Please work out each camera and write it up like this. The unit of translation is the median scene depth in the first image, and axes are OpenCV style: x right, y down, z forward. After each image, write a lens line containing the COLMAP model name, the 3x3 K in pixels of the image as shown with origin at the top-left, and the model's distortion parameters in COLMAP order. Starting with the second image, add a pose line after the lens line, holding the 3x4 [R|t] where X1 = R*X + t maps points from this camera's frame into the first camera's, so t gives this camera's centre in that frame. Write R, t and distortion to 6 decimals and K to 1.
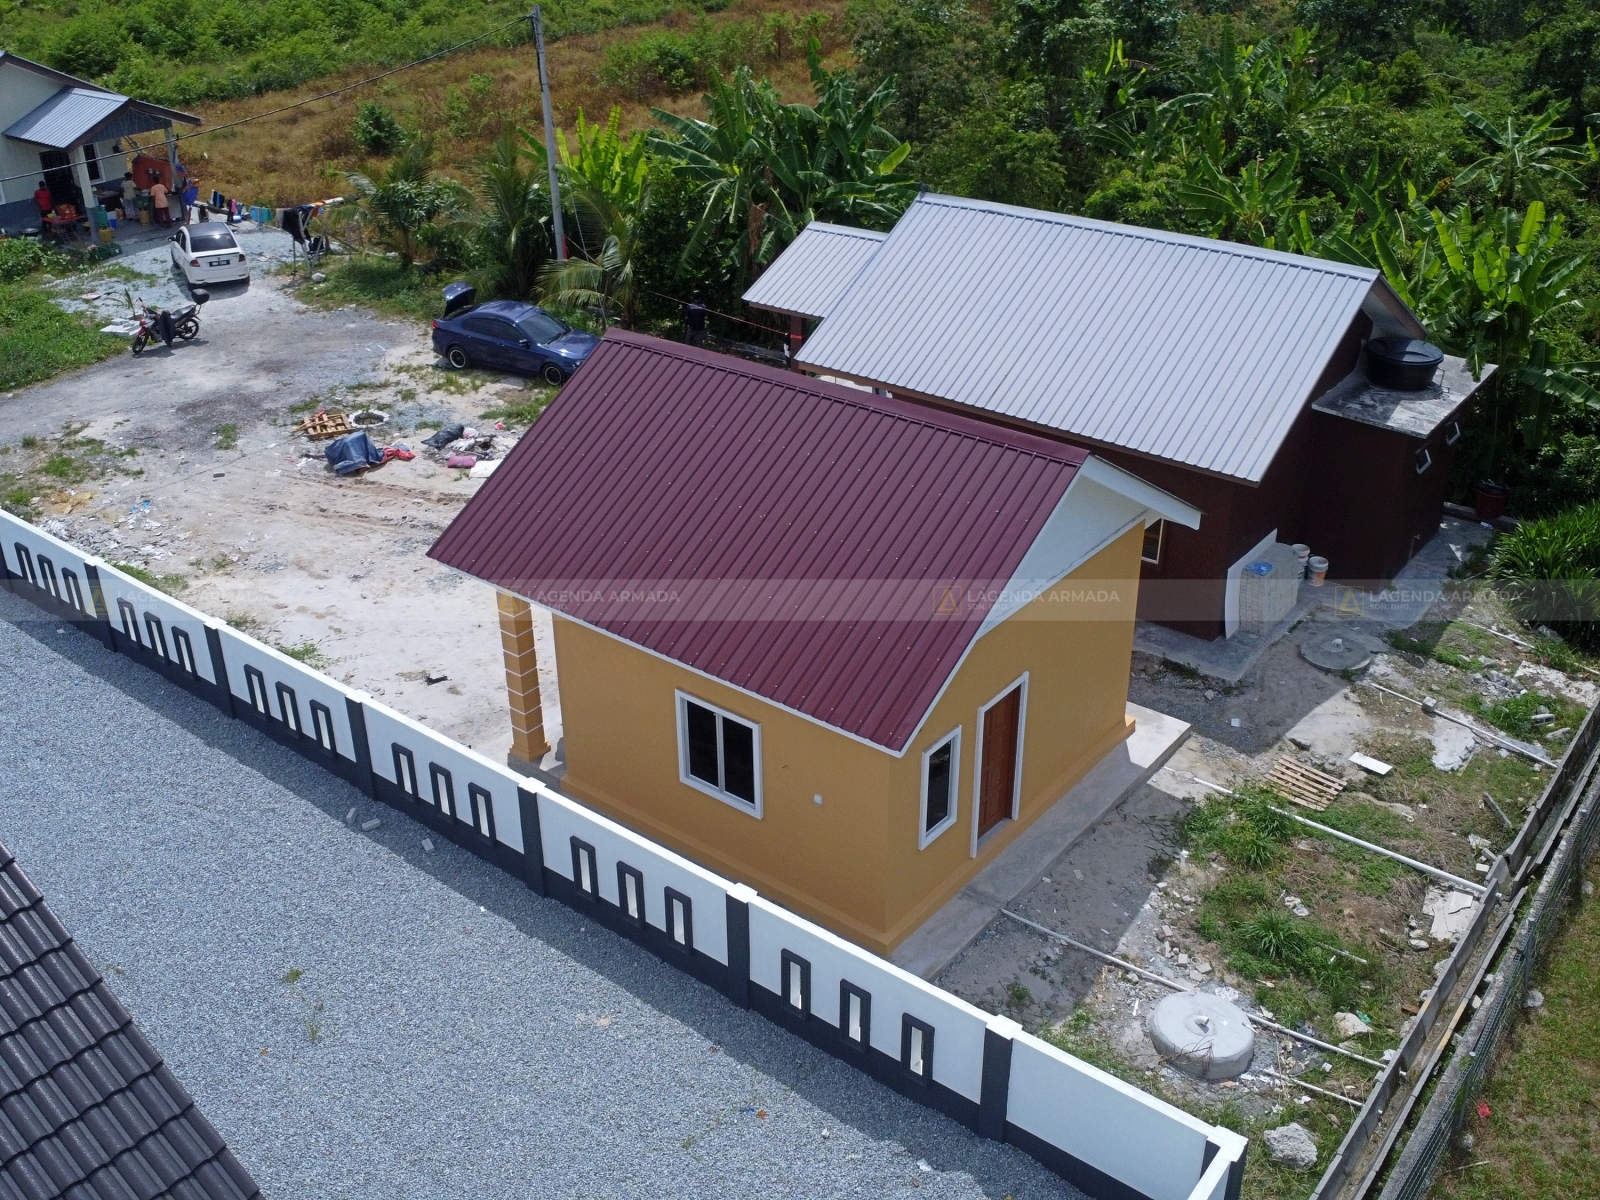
lens RADIAL K [[1536.5, 0, 781.7], [0, 1536.5, 605.4], [0, 0, 1]] dist [-0.007228, -0.048650]
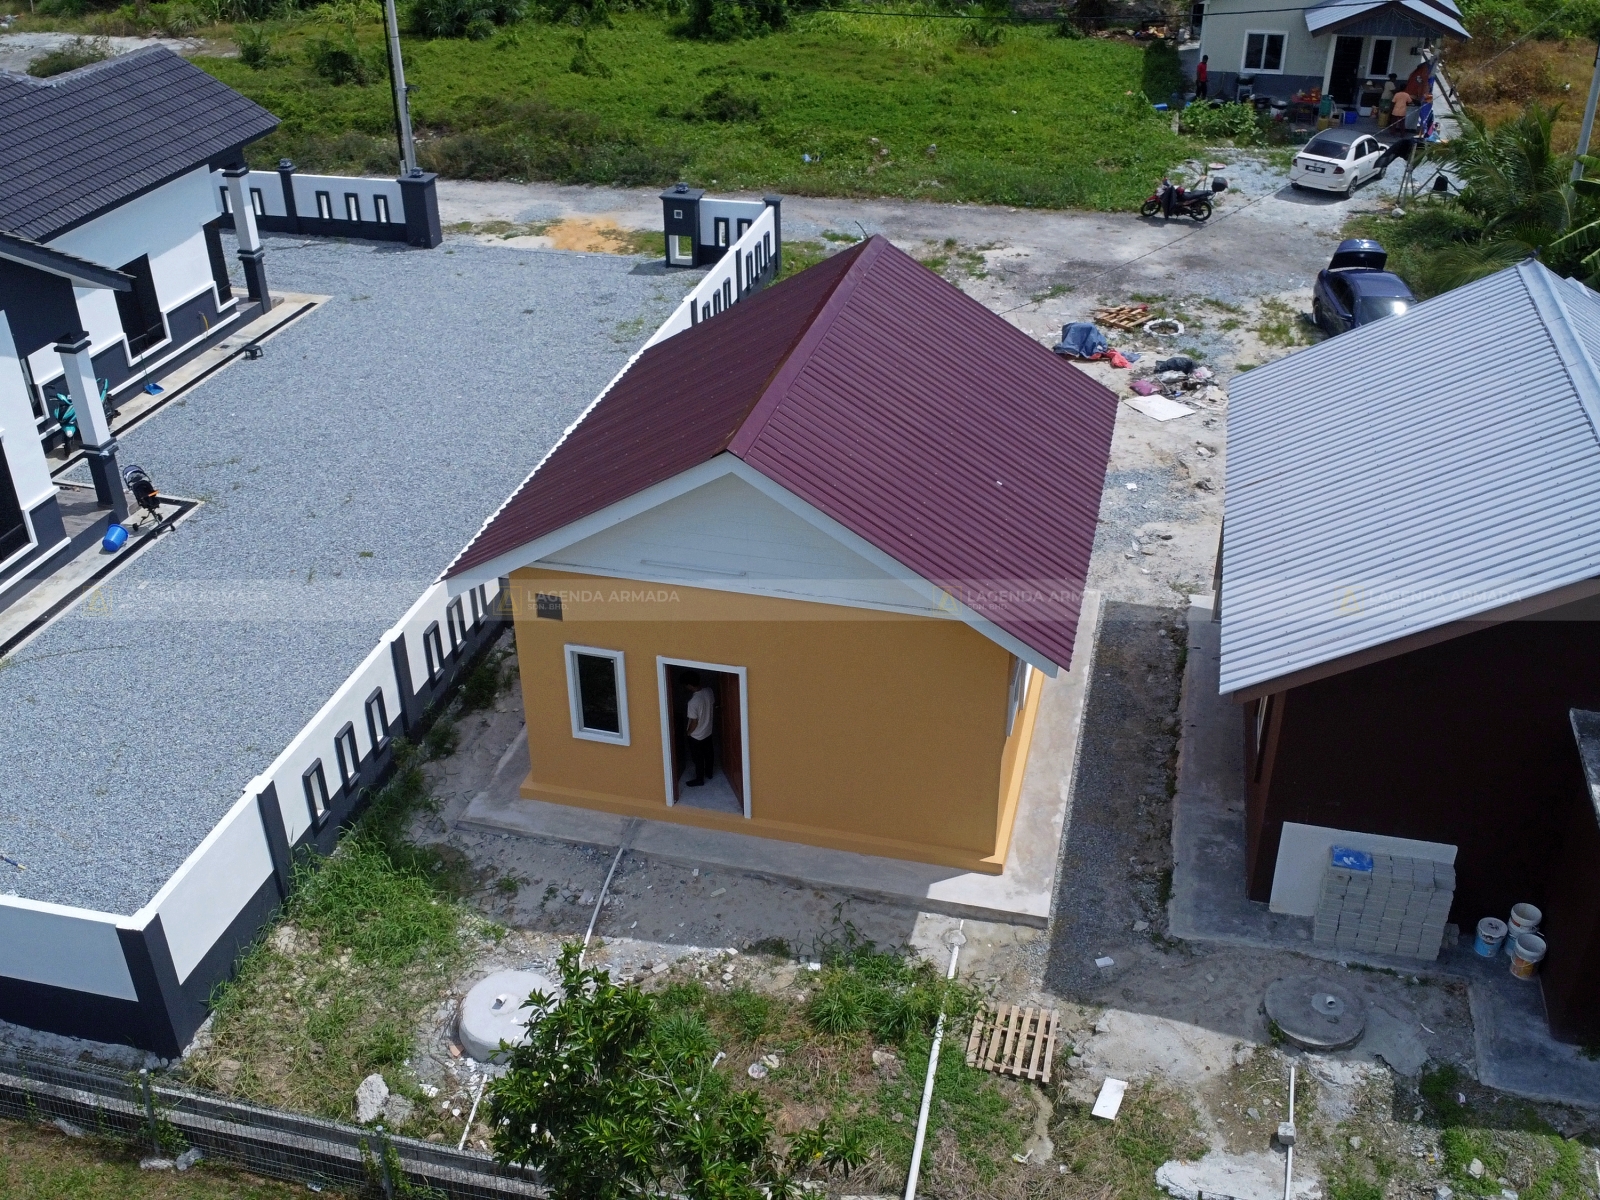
lens RADIAL K [[1536.5, 0, 781.7], [0, 1536.5, 605.4], [0, 0, 1]] dist [-0.007228, -0.048650]
pose [[0.408273, 0.476716, -0.778495, 0.710690], [-0.428079, 0.853208, 0.297966, -0.224974], [0.806264, 0.211606, 0.552414, 0.392792]]
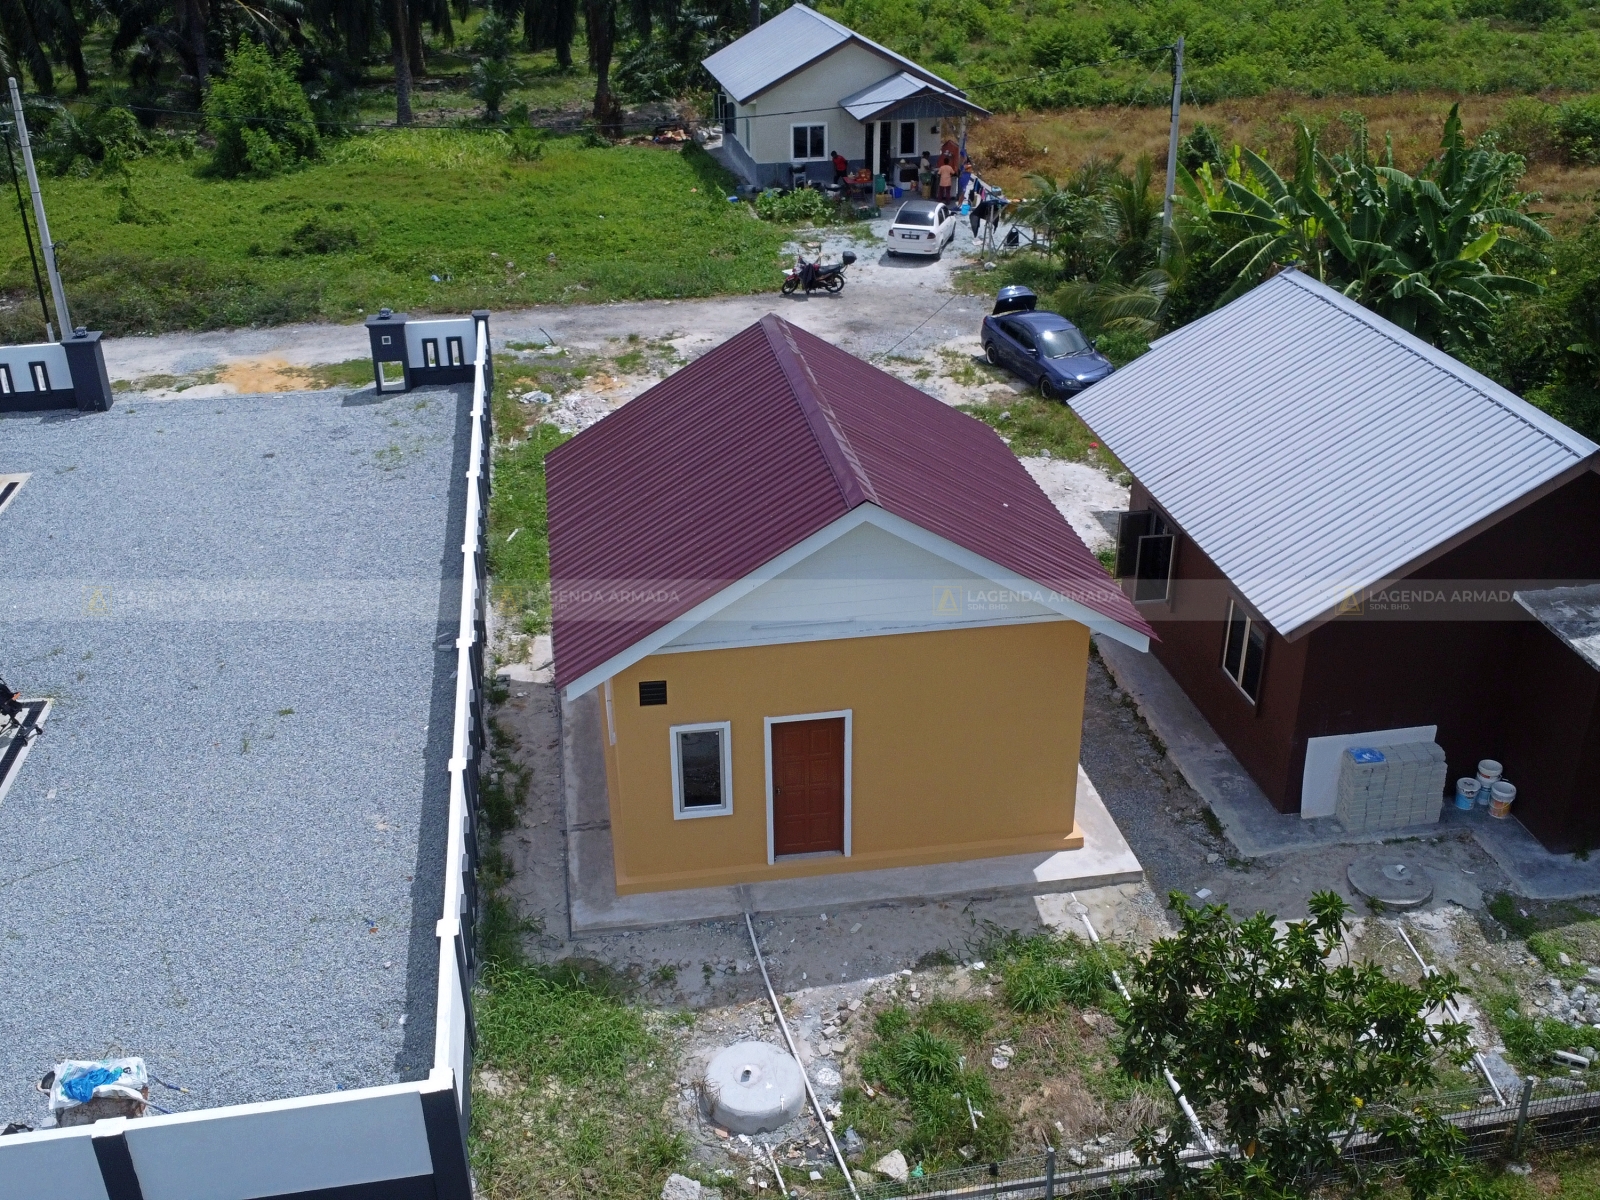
lens RADIAL K [[1536.5, 0, 781.7], [0, 1536.5, 605.4], [0, 0, 1]] dist [-0.007228, -0.048650]
pose [[0.737445, 0.311498, -0.599285, 0.567464], [-0.318334, 0.942862, 0.098361, -0.084522], [0.595683, 0.118237, 0.794470, 0.134859]]
